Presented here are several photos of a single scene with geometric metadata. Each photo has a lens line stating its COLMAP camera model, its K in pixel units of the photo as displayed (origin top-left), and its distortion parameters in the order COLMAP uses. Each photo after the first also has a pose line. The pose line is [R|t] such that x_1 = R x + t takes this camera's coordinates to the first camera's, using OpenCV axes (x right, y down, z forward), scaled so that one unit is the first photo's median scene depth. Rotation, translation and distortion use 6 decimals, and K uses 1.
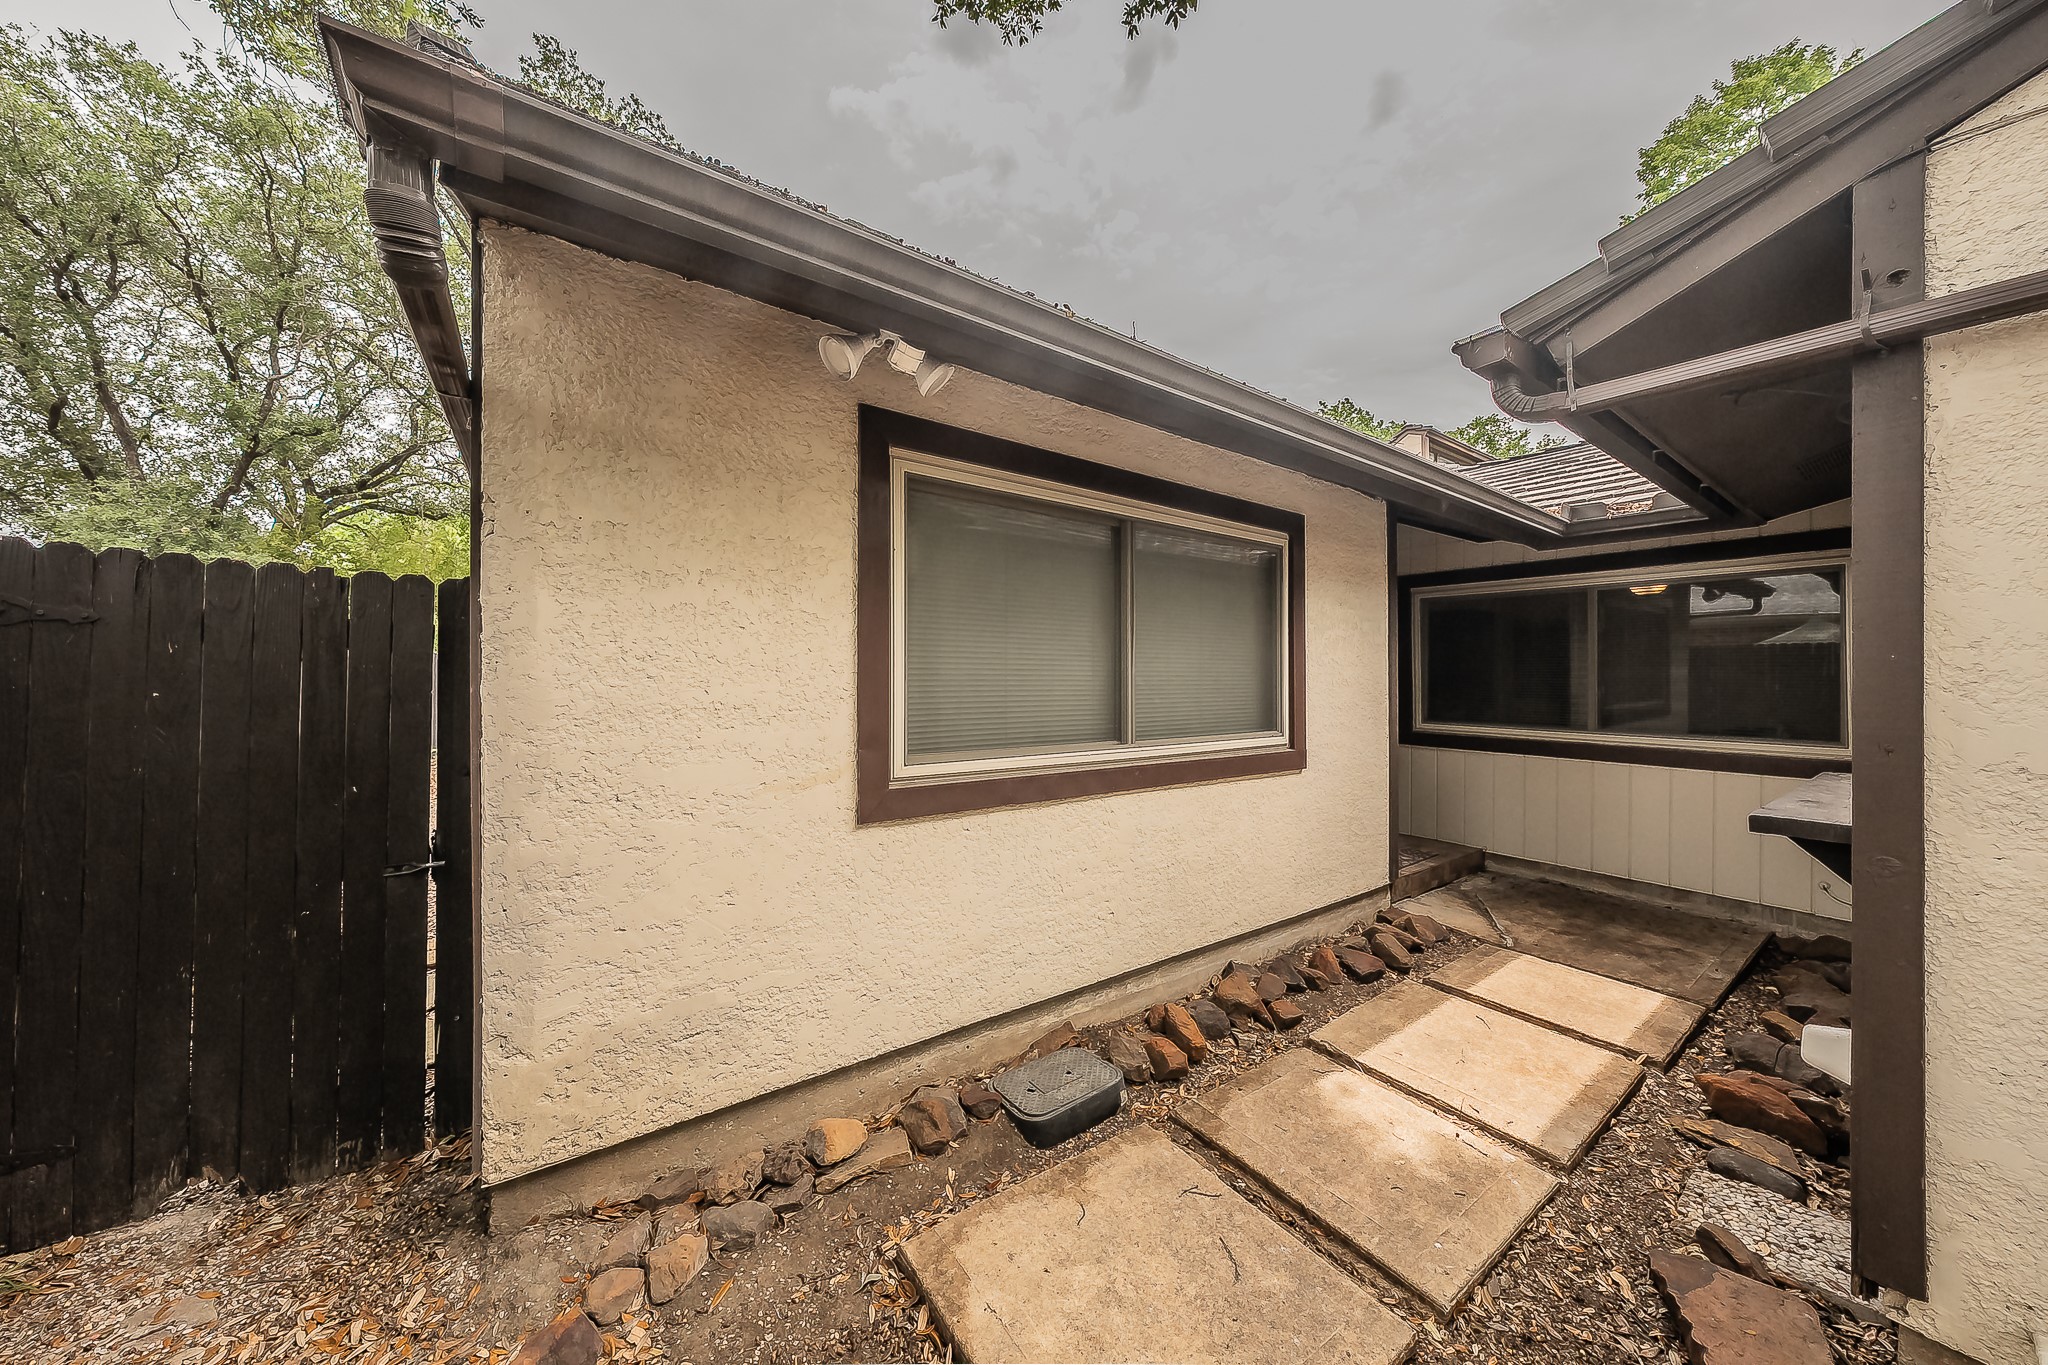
lens RADIAL K [[699.4, 0, 1020.9], [0, 699.4, 676.3], [0, 0, 1]] dist [-0.000984, 0.000300]
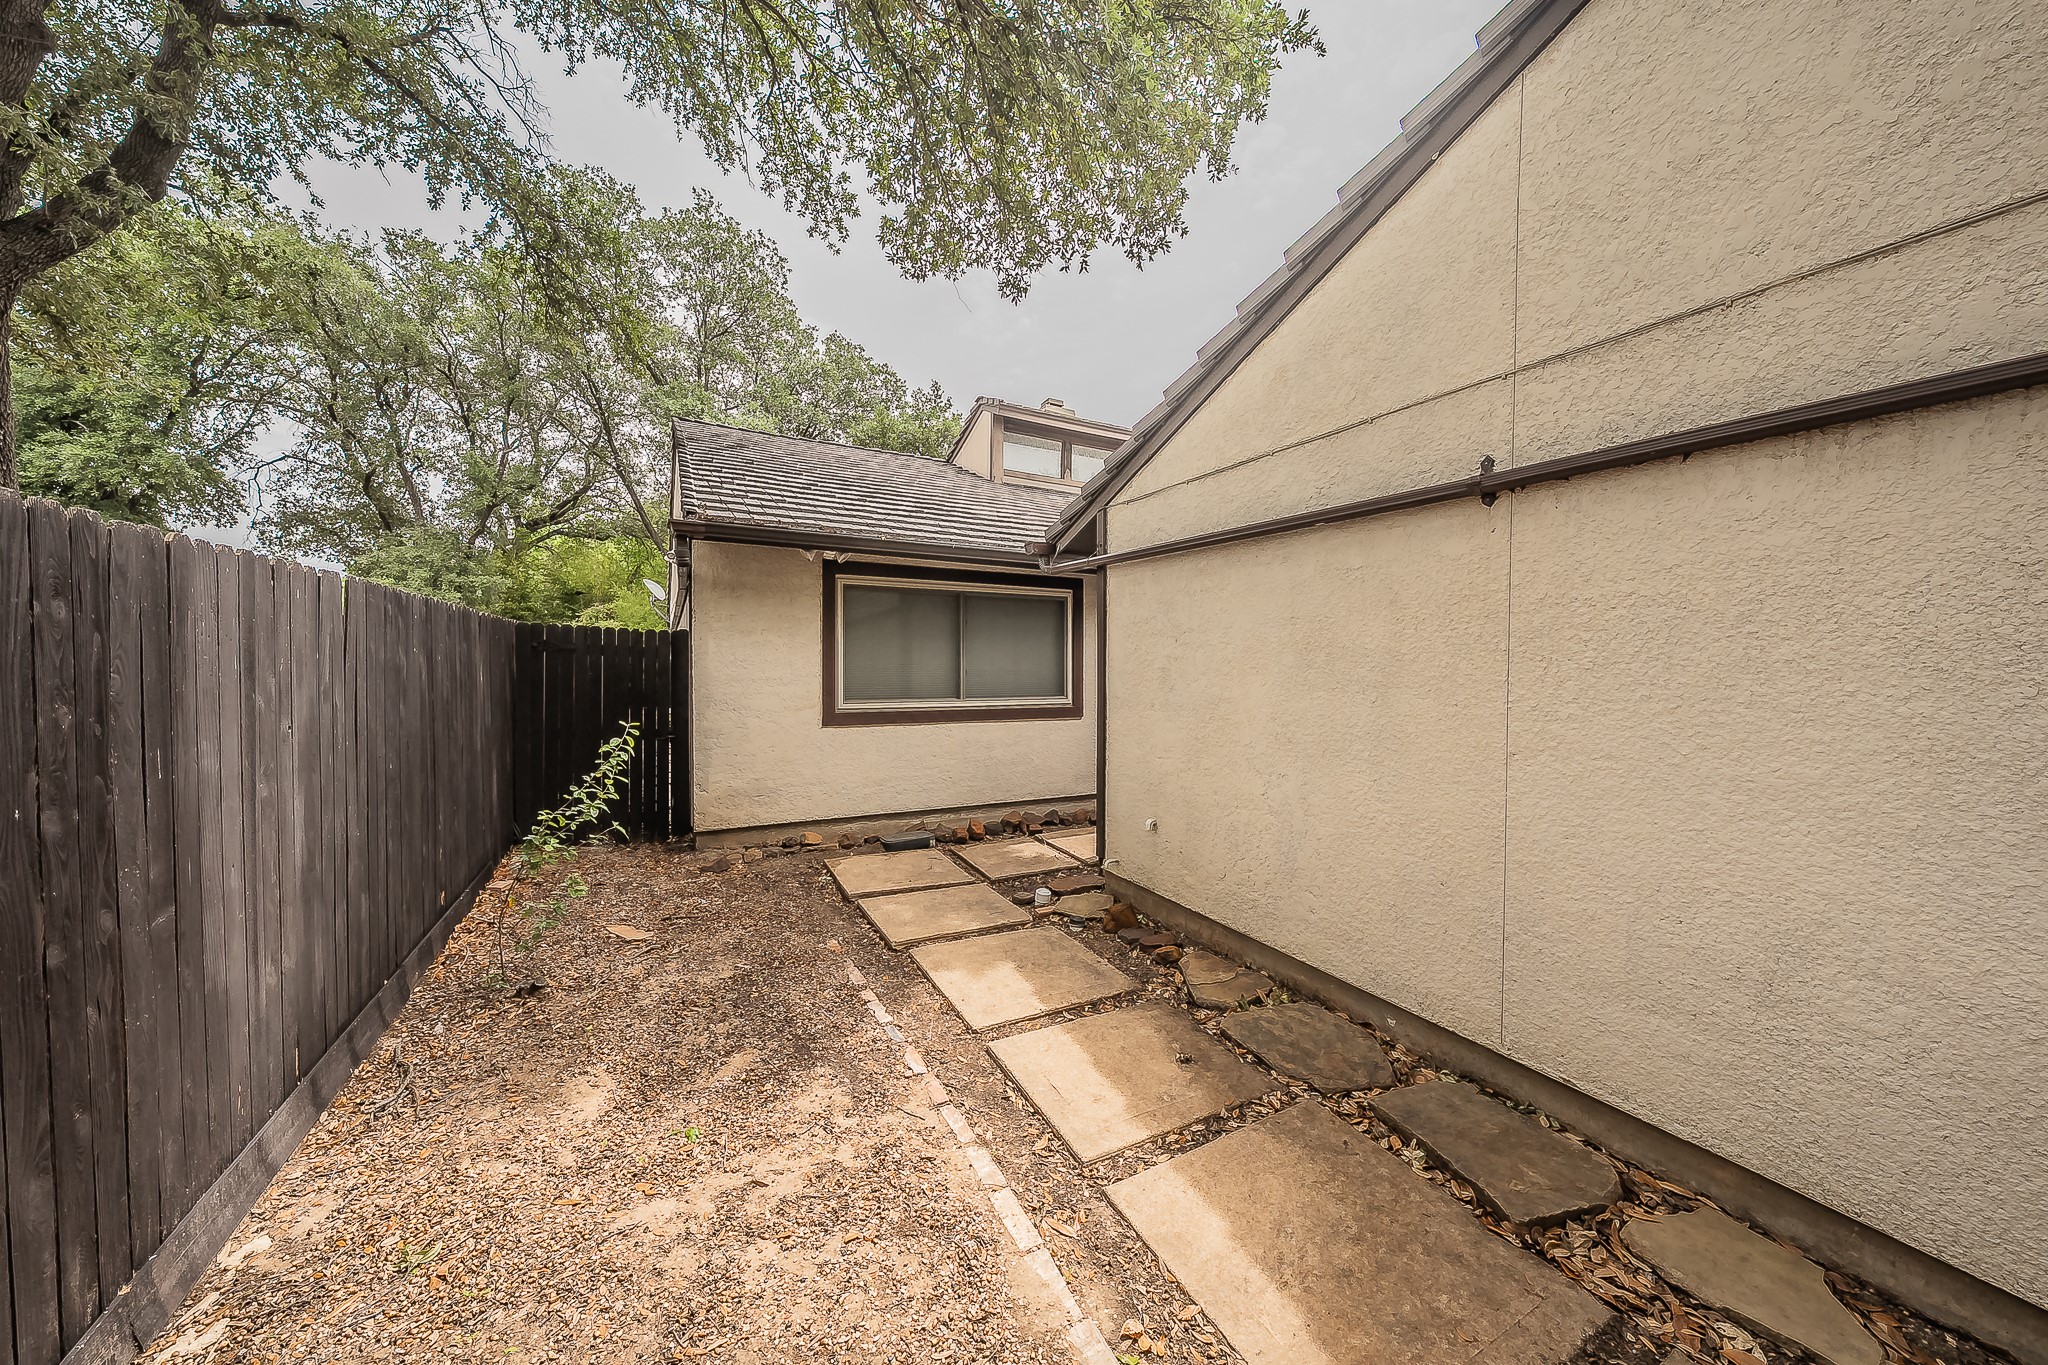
lens RADIAL K [[699.4, 0, 1022.2], [0, 699.4, 676.4], [0, 0, 1]] dist [-0.000984, 0.000300]
pose [[0.990862, 0.003637, -0.134829, 0.836817], [-0.001041, 0.999813, 0.019318, -0.017847], [0.134874, -0.019001, 0.990681, -1.433480]]
